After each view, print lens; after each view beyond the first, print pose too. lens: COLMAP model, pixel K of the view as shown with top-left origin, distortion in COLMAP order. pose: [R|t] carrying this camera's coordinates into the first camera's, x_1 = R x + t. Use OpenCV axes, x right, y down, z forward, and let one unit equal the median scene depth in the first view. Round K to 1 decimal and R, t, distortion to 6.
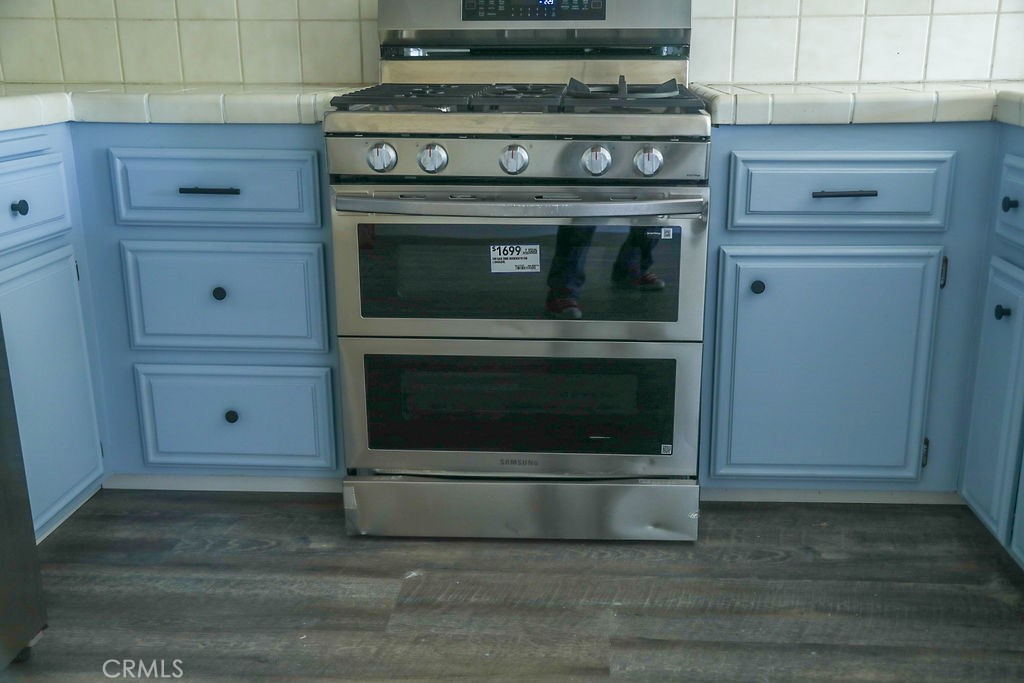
lens RADIAL K [[1052.1, 0, 512.0], [0, 1052.1, 341.5], [0, 0, 1]] dist [0.021833, 0.007512]
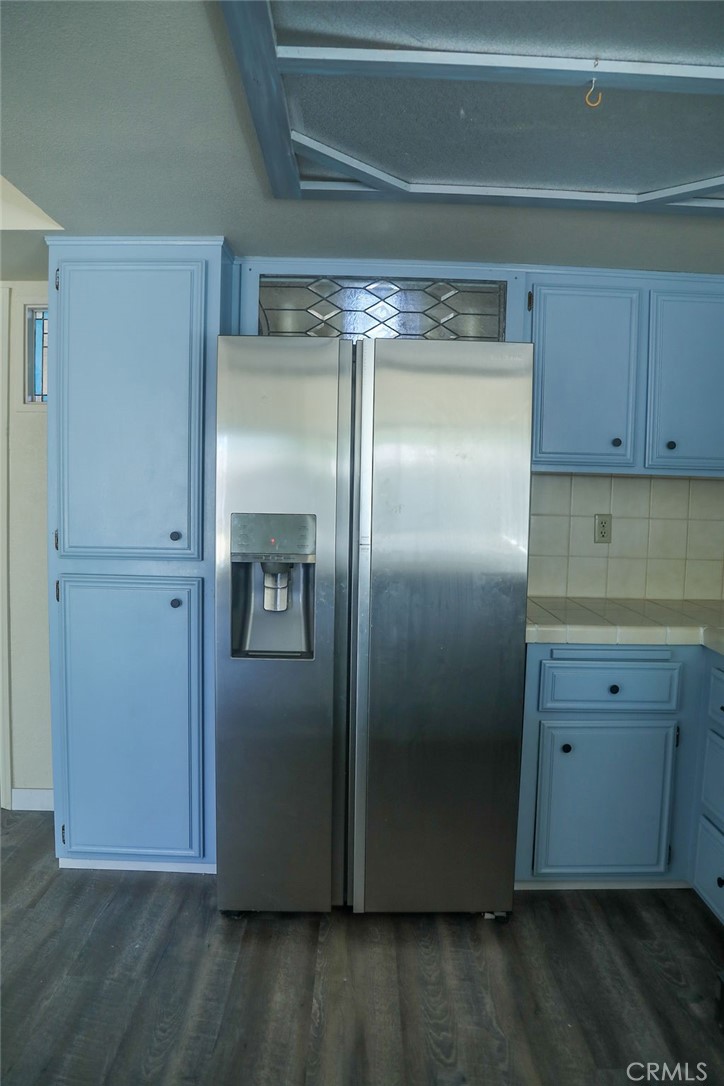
lens RADIAL K [[736.0, 0, 362.0], [0, 736.0, 543.0], [0, 0, 1]] dist [-0.114444, 0.061061]
pose [[0.076300, 0.077532, -0.994066, 0.581414], [-0.293800, 0.954457, 0.051892, -0.265247], [0.952817, 0.288098, 0.095604, 0.399147]]
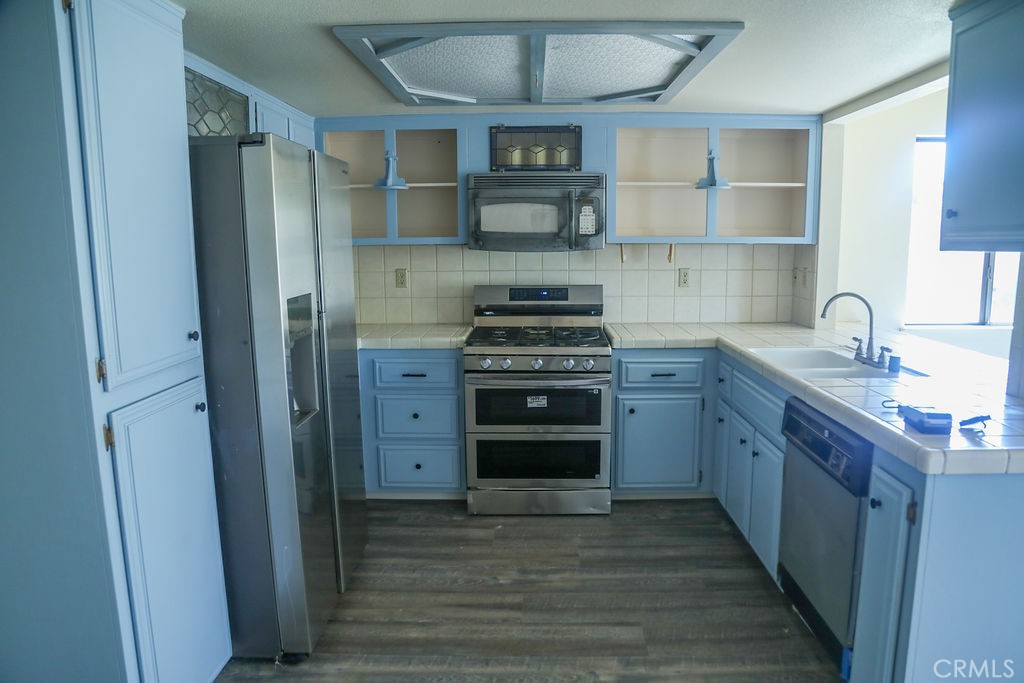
lens RADIAL K [[696.4, 0, 513.1], [0, 696.4, 346.1], [0, 0, 1]] dist [-0.119337, 0.073062]
pose [[0.999479, -0.008059, 0.031269, -0.103839], [0.011883, 0.992198, -0.124103, -0.003291], [-0.030025, 0.124410, 0.991776, -0.671269]]
